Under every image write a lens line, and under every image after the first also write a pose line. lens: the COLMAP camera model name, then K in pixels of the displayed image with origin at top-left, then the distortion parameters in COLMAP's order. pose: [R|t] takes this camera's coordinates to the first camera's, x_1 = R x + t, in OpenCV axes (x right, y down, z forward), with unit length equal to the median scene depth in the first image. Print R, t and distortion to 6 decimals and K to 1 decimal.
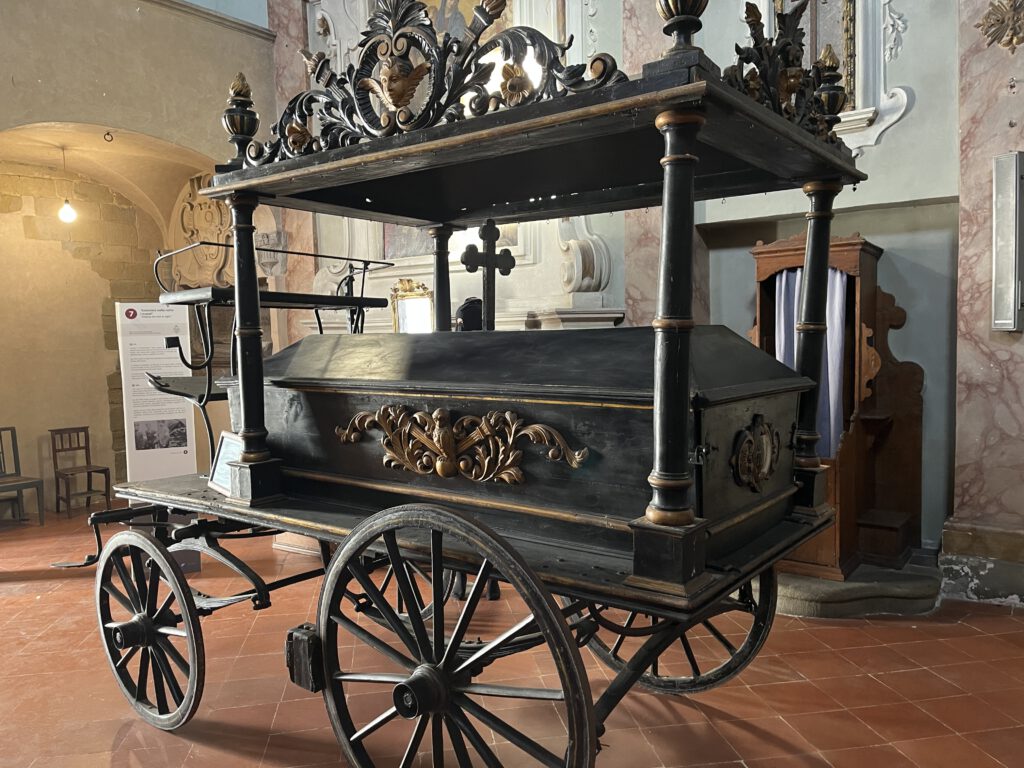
lens RADIAL K [[792.7, 0, 513.0], [0, 792.7, 385.3], [0, 0, 1]] dist [0.068189, -0.084606]
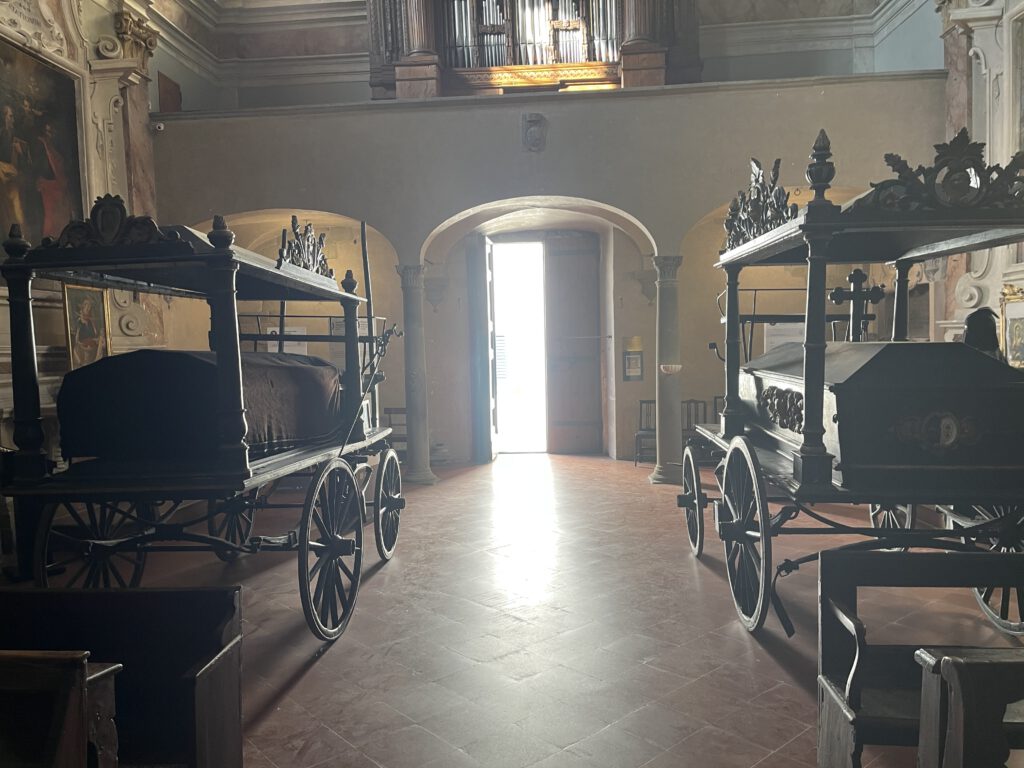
lens RADIAL K [[792.7, 0, 510.3], [0, 792.7, 385.5], [0, 0, 1]] dist [0.068189, -0.084606]
pose [[0.556016, 0.055745, -0.829300, 0.342448], [-0.042954, 0.998342, 0.038309, -0.005585], [0.830061, 0.014321, 0.557489, -0.158579]]
